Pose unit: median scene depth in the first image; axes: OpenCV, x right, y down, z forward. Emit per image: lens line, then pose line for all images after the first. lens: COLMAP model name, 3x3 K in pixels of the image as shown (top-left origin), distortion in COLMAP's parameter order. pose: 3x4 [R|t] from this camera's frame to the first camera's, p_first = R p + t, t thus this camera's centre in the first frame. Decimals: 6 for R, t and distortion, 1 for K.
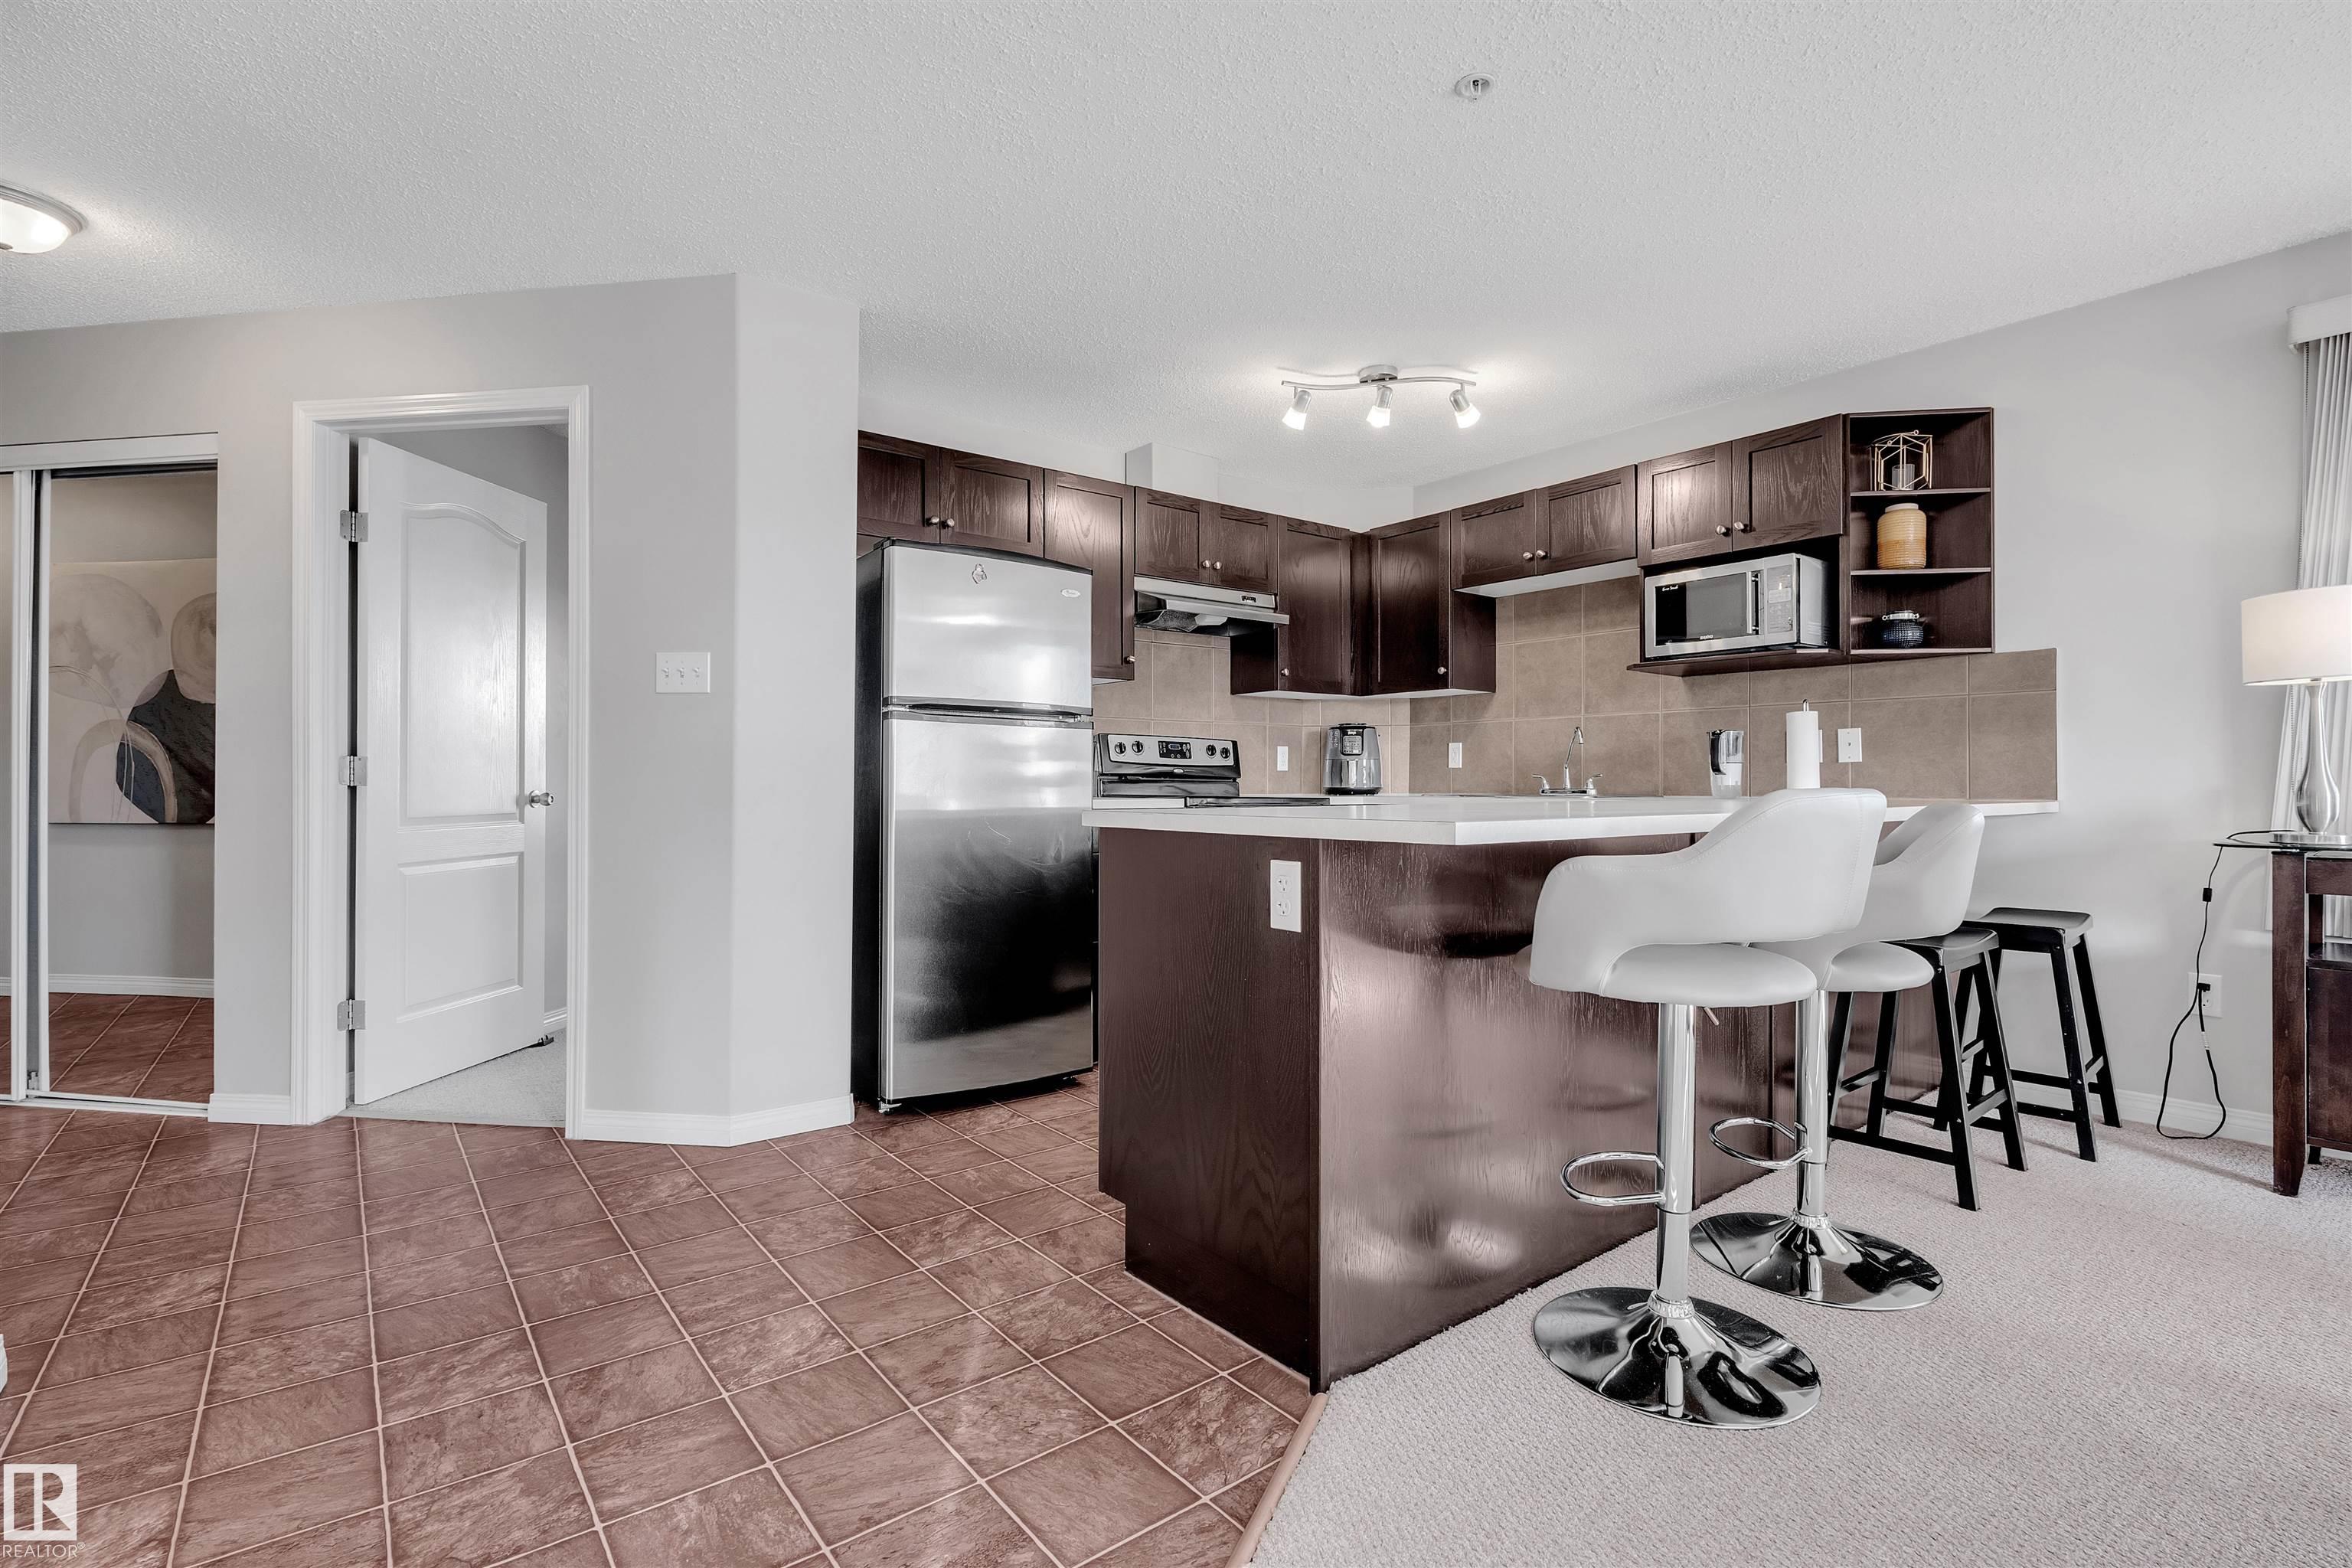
lens RADIAL K [[1095.2, 0, 1163.1], [0, 1095.2, 780.5], [0, 0, 1]] dist [-0.010206, 0.001619]
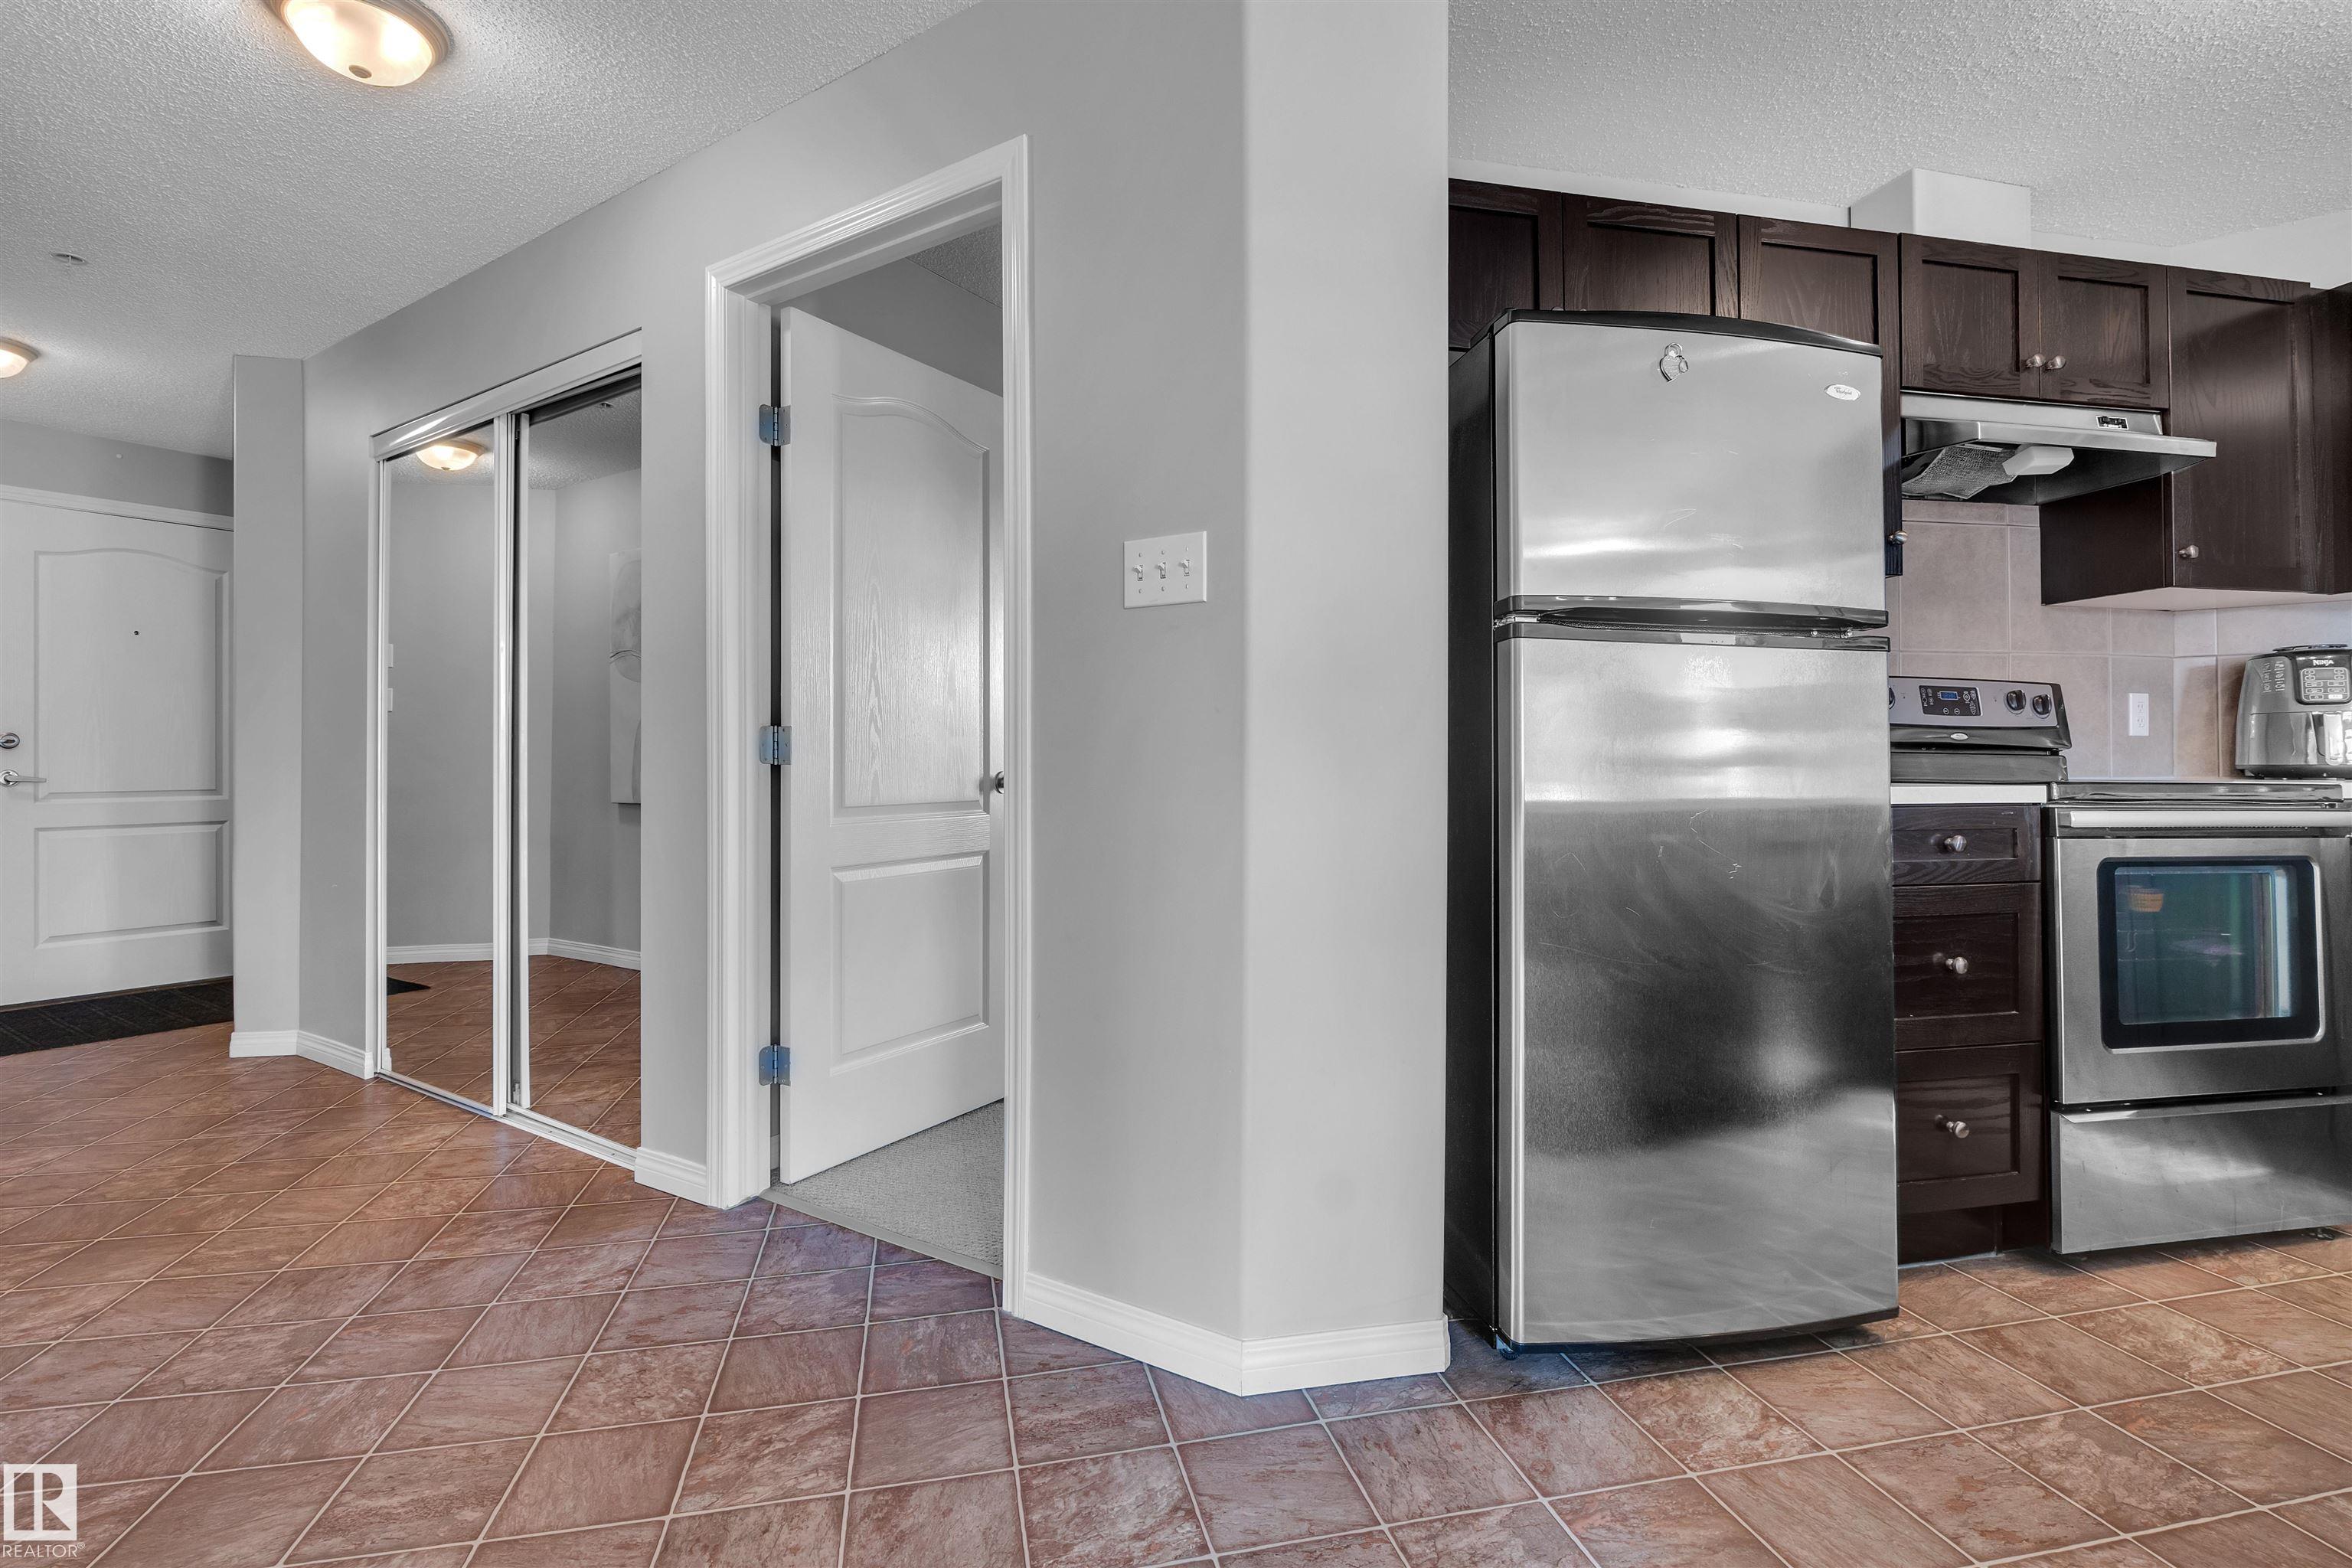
lens RADIAL K [[1095.2, 0, 1161.7], [0, 1095.2, 756.4], [0, 0, 1]] dist [-0.010206, 0.001619]
pose [[0.902979, -0.006913, -0.429630, -0.143243], [0.004516, 0.999968, -0.006600, 0.004311], [0.429662, 0.004019, 0.902981, 0.356692]]
